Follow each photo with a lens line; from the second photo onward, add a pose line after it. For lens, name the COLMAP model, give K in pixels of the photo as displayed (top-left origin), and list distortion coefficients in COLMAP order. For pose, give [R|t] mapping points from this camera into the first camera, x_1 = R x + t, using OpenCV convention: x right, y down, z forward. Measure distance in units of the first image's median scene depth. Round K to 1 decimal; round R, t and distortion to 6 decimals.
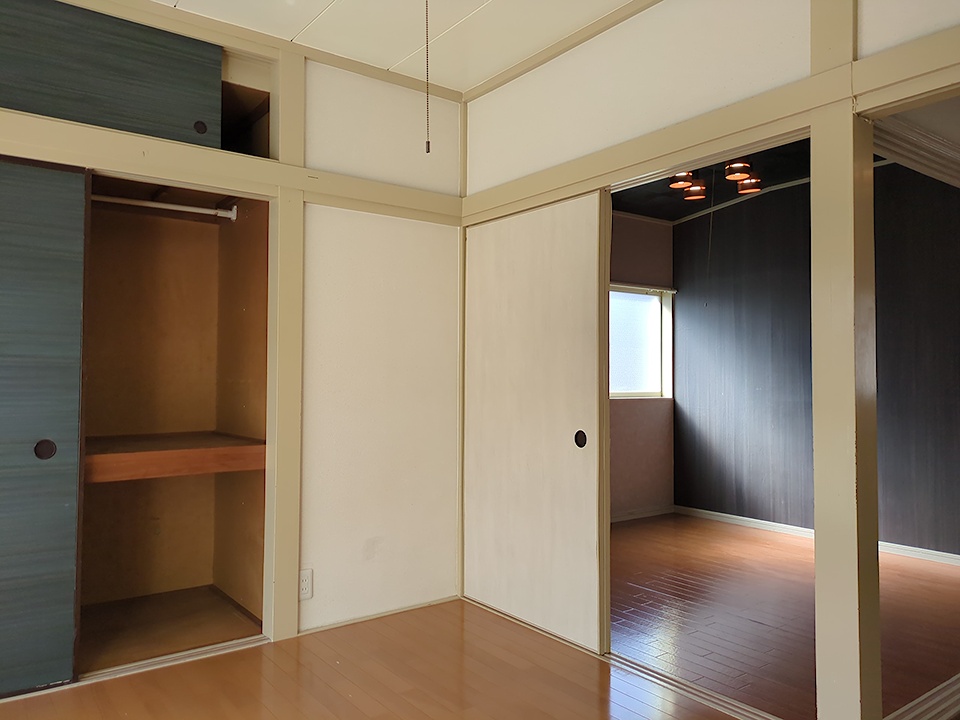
lens RADIAL K [[723.9, 0, 477.3], [0, 723.9, 361.1], [0, 0, 1]] dist [0.040108, -0.025783]
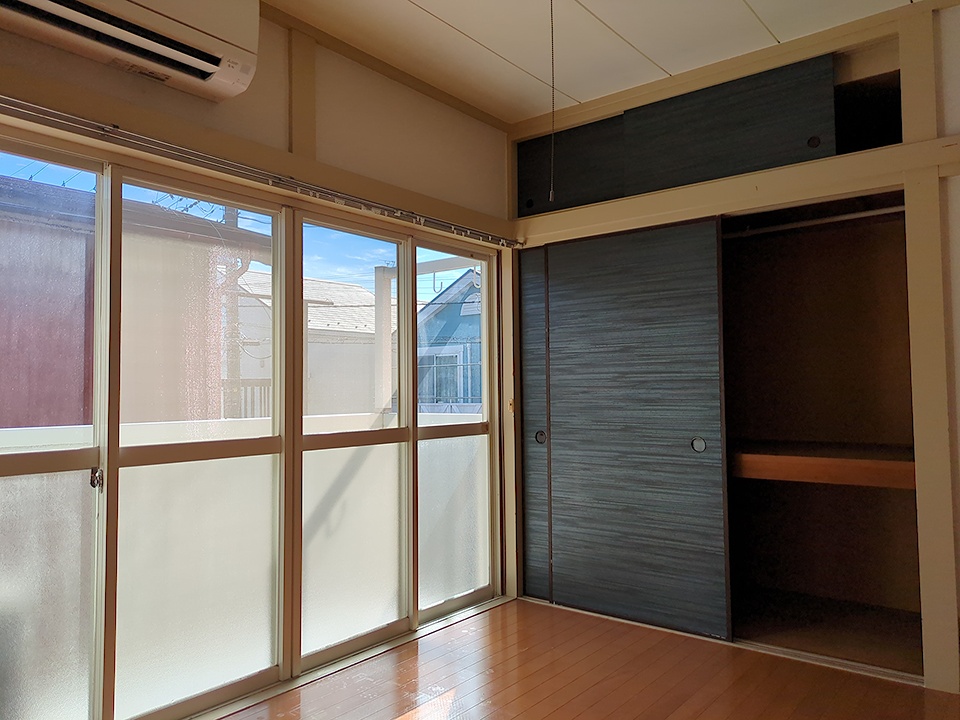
lens RADIAL K [[723.9, 0, 472.0], [0, 723.9, 353.0], [0, 0, 1]] dist [0.040108, -0.025783]
pose [[0.259587, -0.047251, -0.964563, 0.463928], [0.040343, 0.998461, -0.038055, -0.006265], [0.964877, -0.029035, 0.261094, 0.261135]]
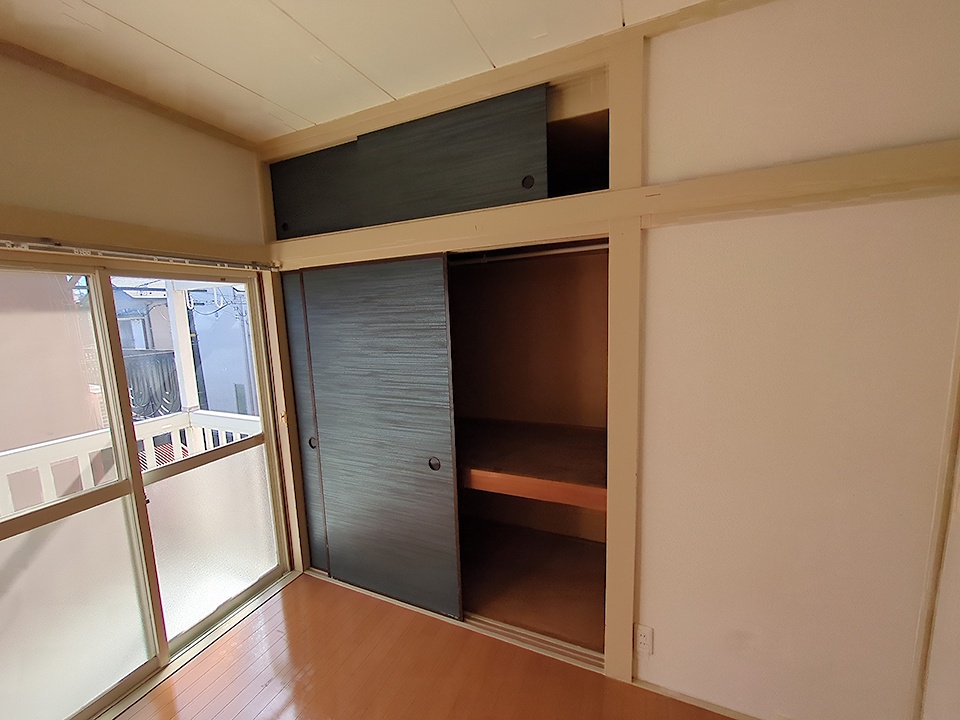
lens RADIAL K [[379.8, 0, 483.8], [0, 379.8, 357.8], [0, 0, 1]] dist [0.002109, 0.000575]
pose [[0.507703, 0.089671, -0.856853, 0.059876], [0.062920, 0.988053, 0.140682, -0.157554], [0.859232, -0.125338, 0.495995, 0.651264]]
